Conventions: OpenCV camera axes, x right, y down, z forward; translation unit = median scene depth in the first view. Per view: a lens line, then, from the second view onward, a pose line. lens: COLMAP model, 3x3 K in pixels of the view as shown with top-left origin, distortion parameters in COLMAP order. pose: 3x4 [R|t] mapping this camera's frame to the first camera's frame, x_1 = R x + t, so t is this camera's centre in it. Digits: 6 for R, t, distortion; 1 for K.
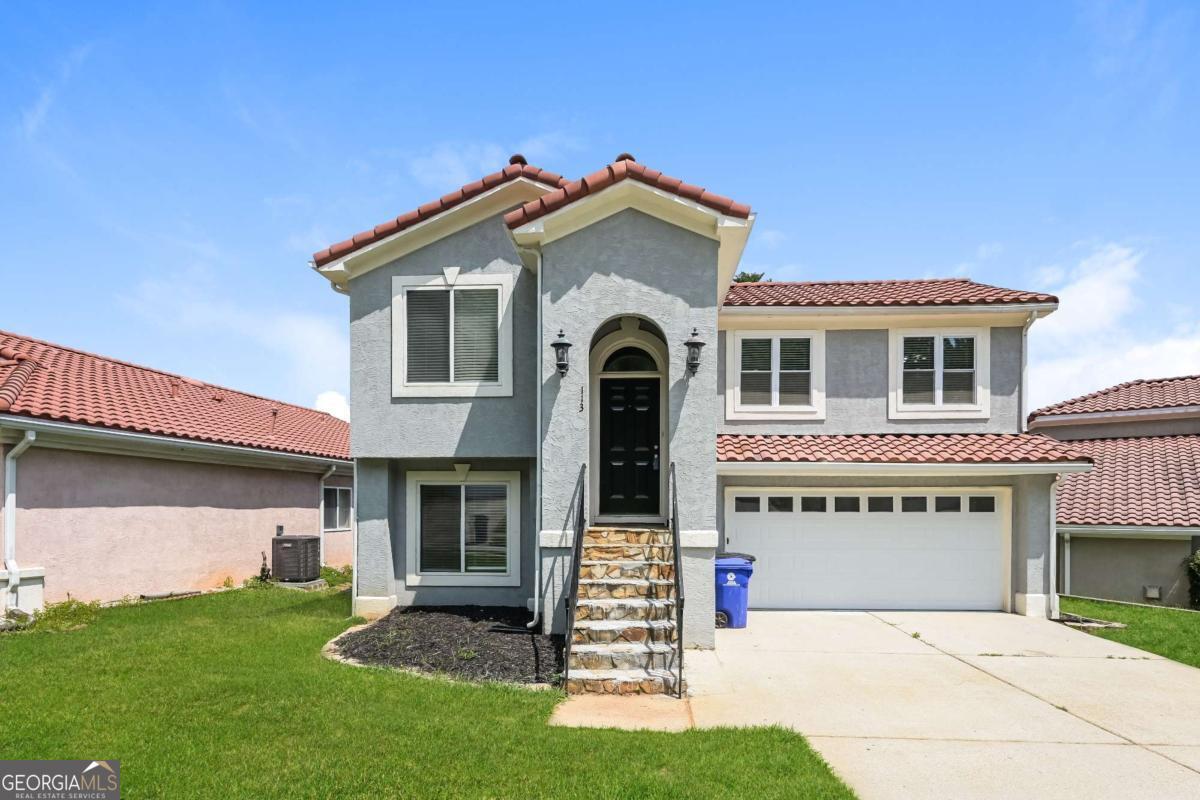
lens RADIAL K [[671.2, 0, 600.9], [0, 671.2, 506.7], [0, 0, 1]] dist [0.000050, 0.000059]
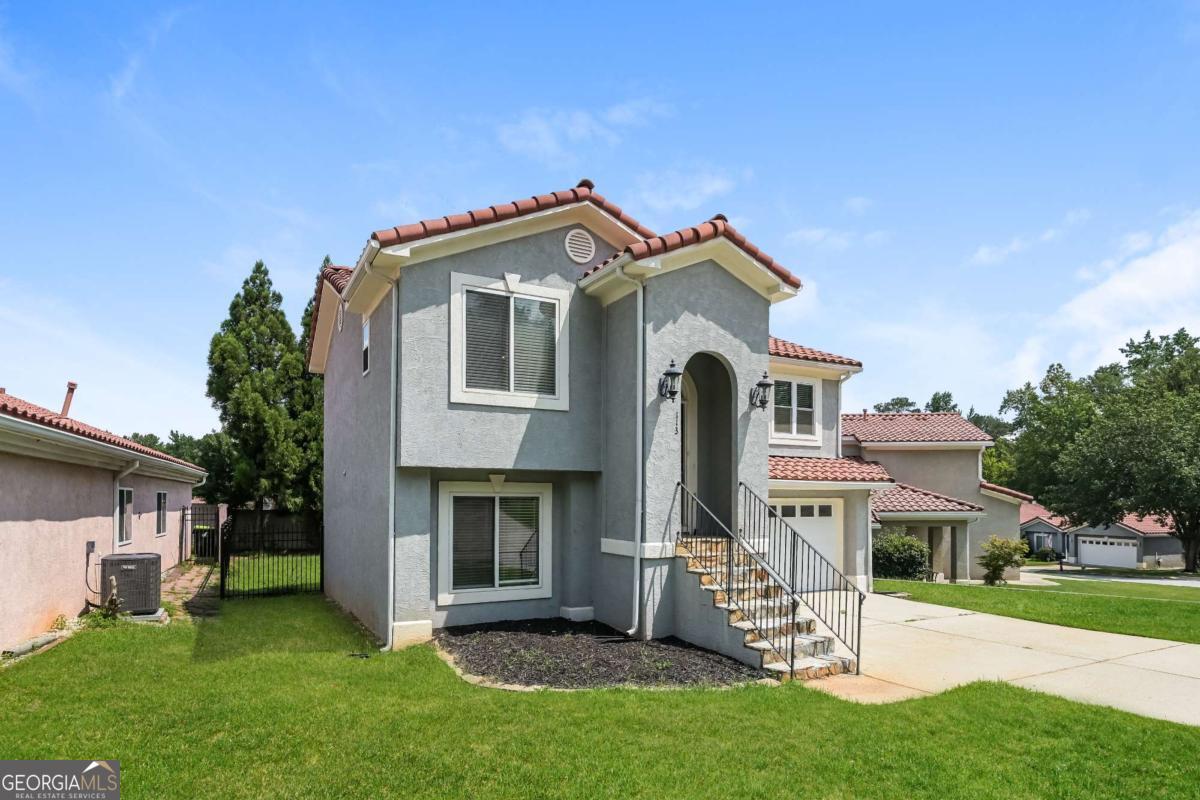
lens RADIAL K [[668.4, 0, 599.4], [0, 668.4, 496.0], [0, 0, 1]] dist [0.001799, 0.000162]
pose [[0.854252, 0.004719, 0.519837, -0.616776], [-0.000978, 0.999972, -0.007470, -0.027758], [-0.519858, 0.005873, 0.854233, 0.109294]]
